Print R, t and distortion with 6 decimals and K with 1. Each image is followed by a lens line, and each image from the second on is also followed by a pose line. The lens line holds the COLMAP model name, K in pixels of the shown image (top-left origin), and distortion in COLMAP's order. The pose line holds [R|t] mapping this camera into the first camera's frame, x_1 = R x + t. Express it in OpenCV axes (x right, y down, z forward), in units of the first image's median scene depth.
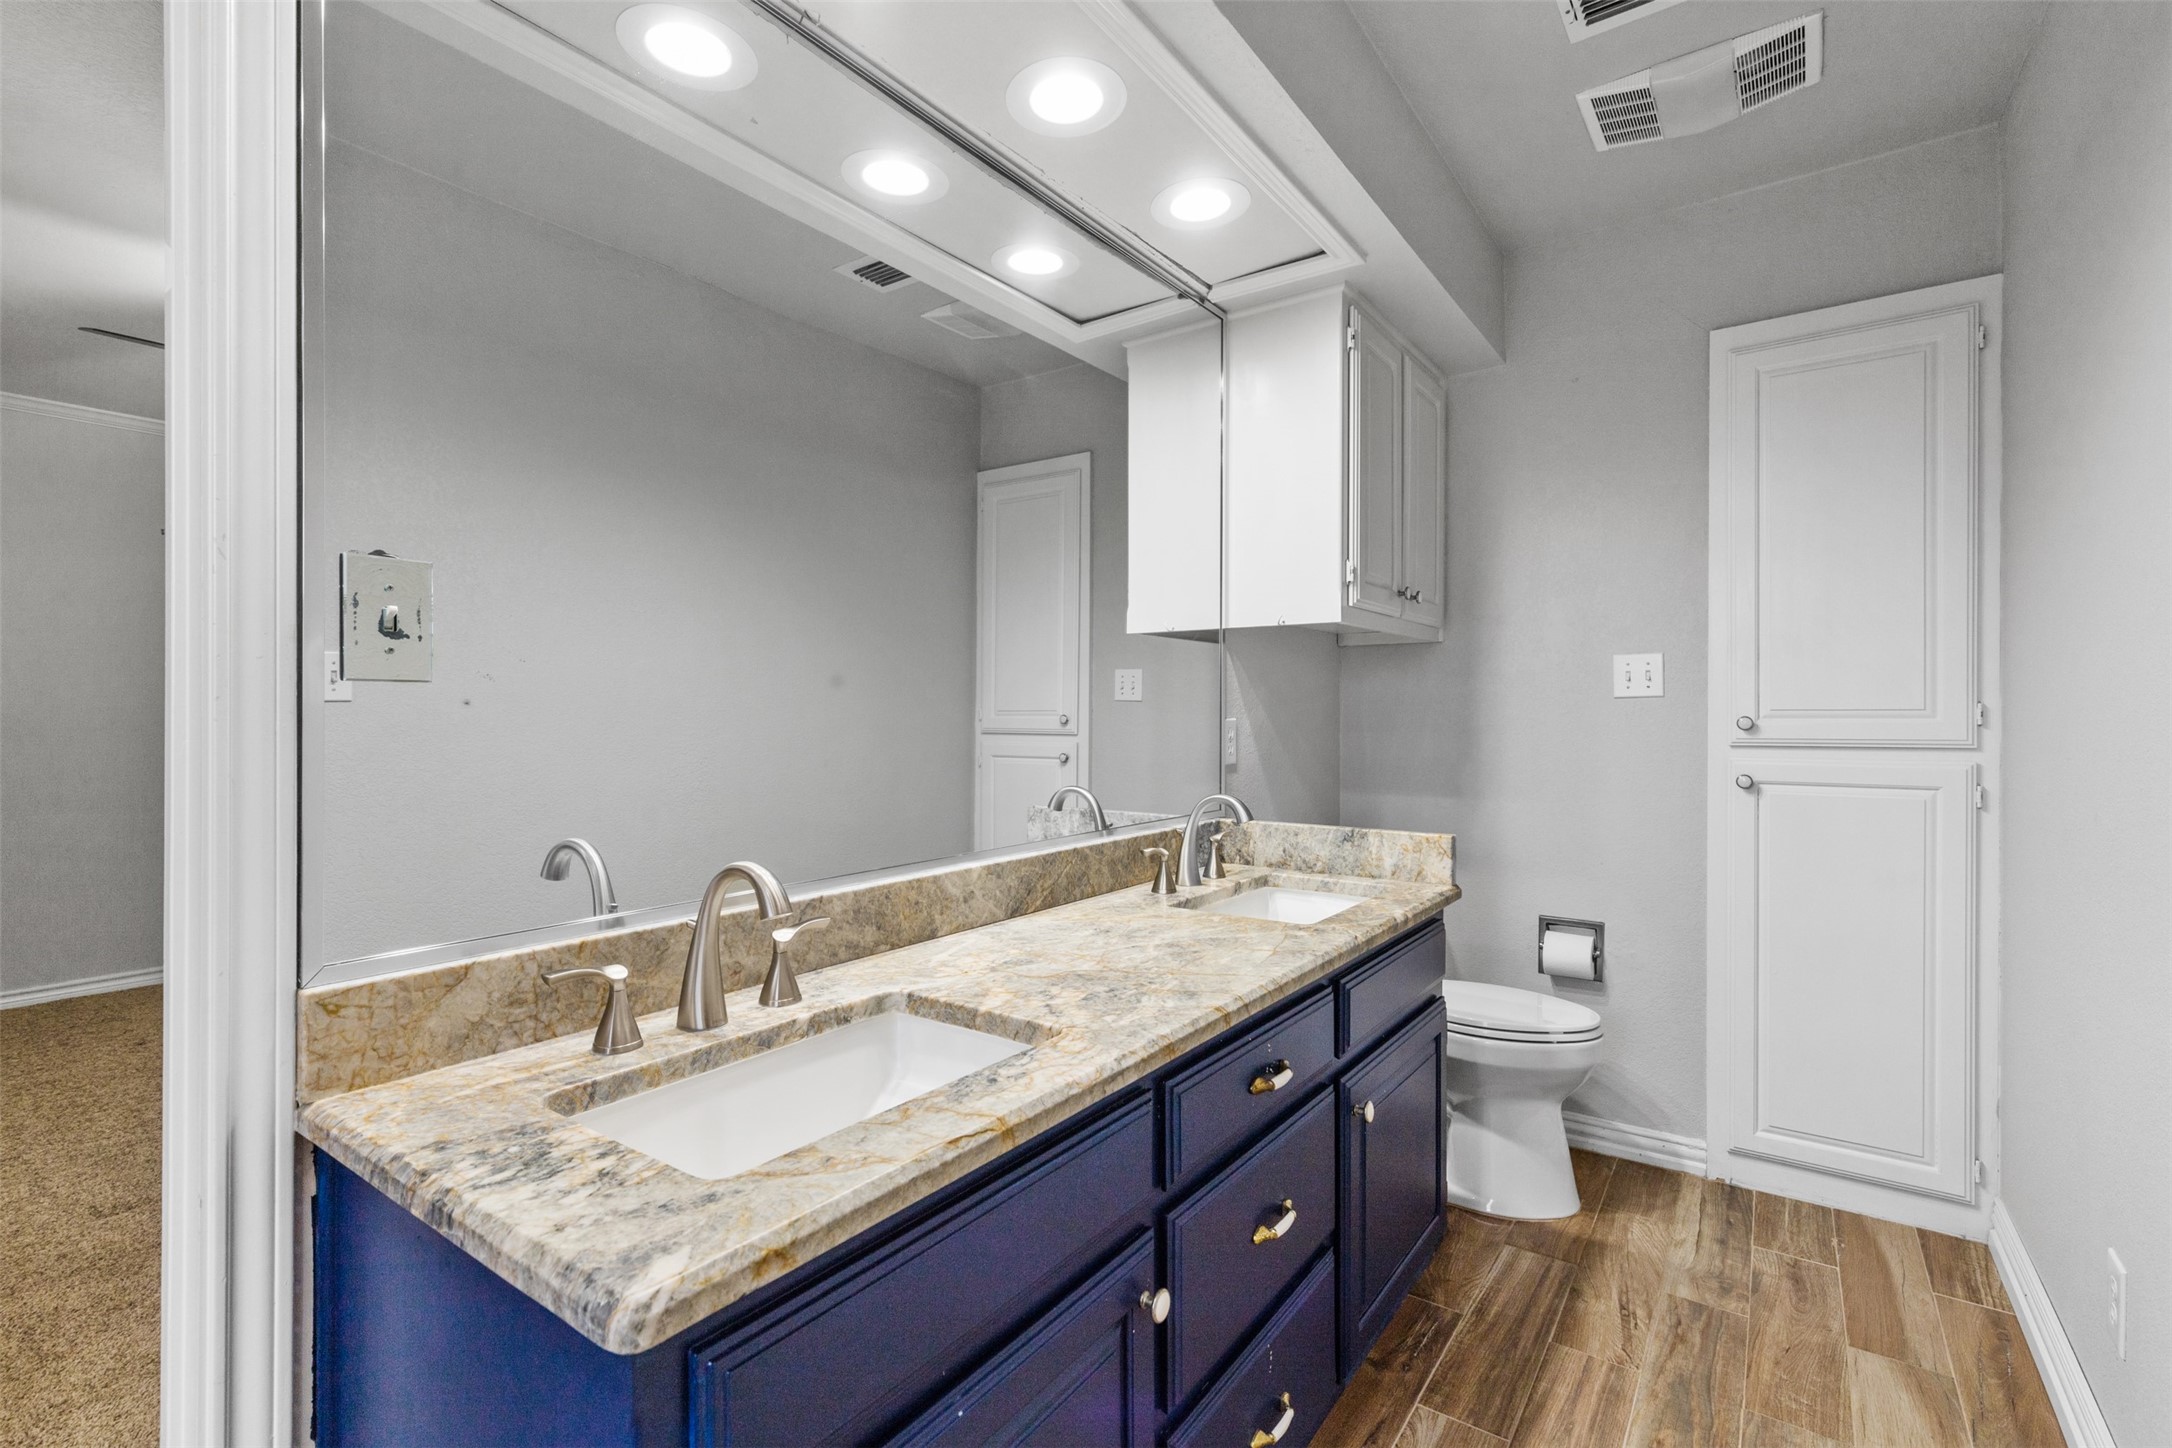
lens RADIAL K [[985.5, 0, 1090.8], [0, 985.5, 718.2], [0, 0, 1]] dist [0.008180, -0.001837]
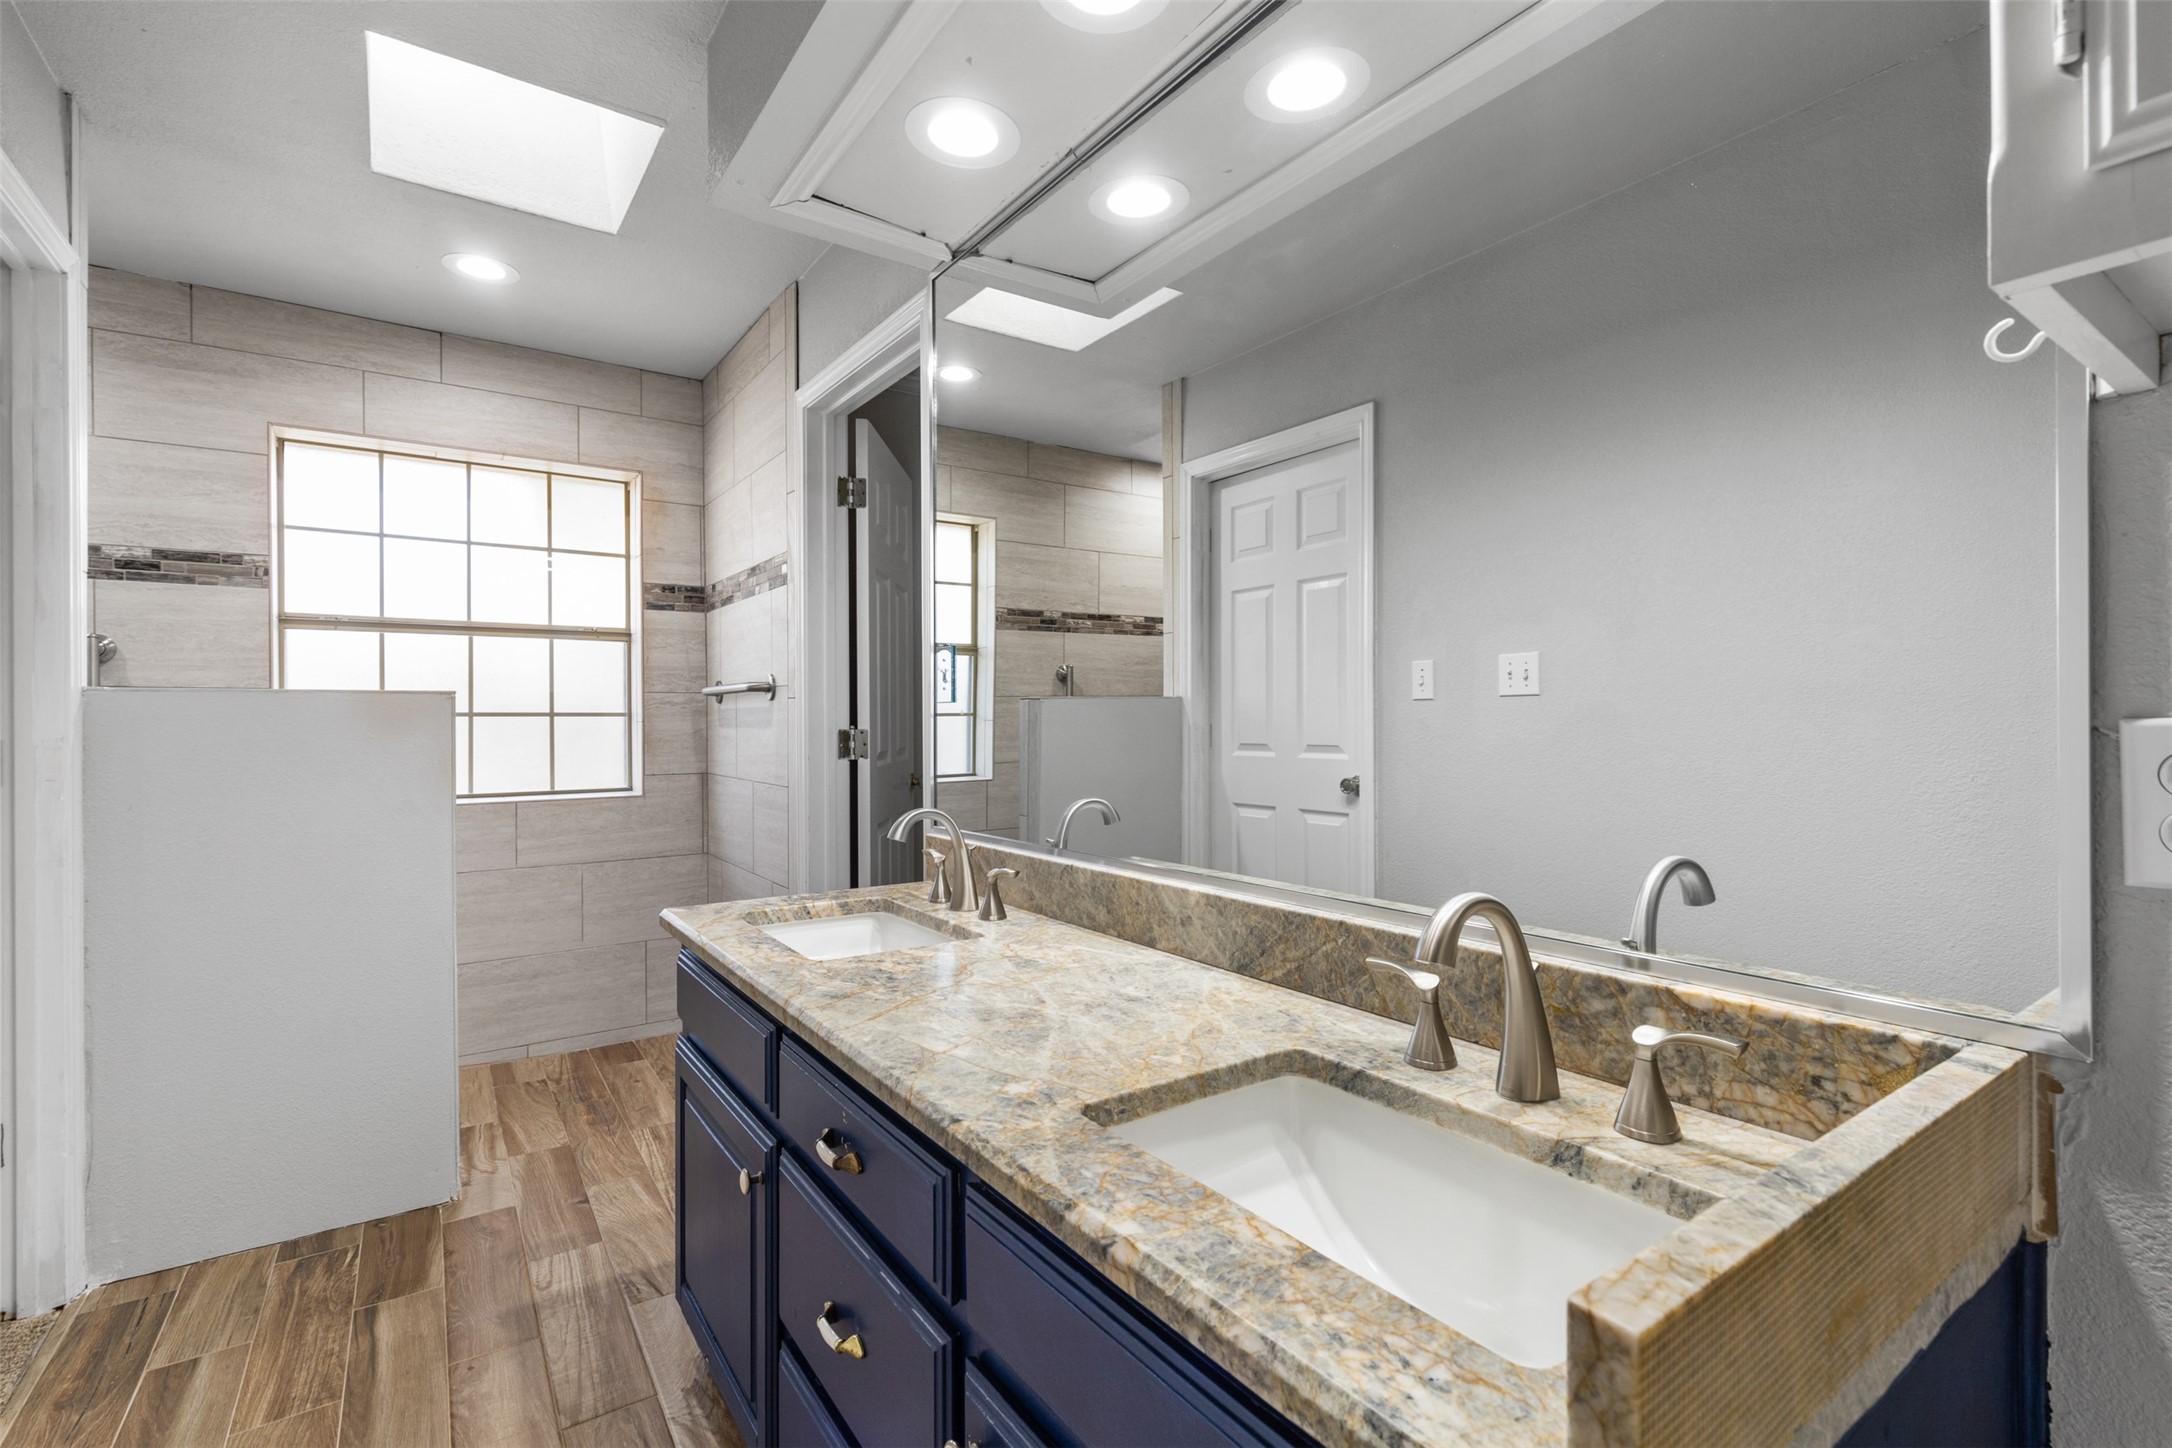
lens RADIAL K [[985.5, 0, 1089.2], [0, 985.5, 711.9], [0, 0, 1]] dist [0.008180, -0.001837]
pose [[-0.330860, 0.000542, -0.943680, 0.761949], [0.005480, 0.999984, -0.001347, -0.006134], [0.943664, -0.005617, -0.330858, 1.245866]]
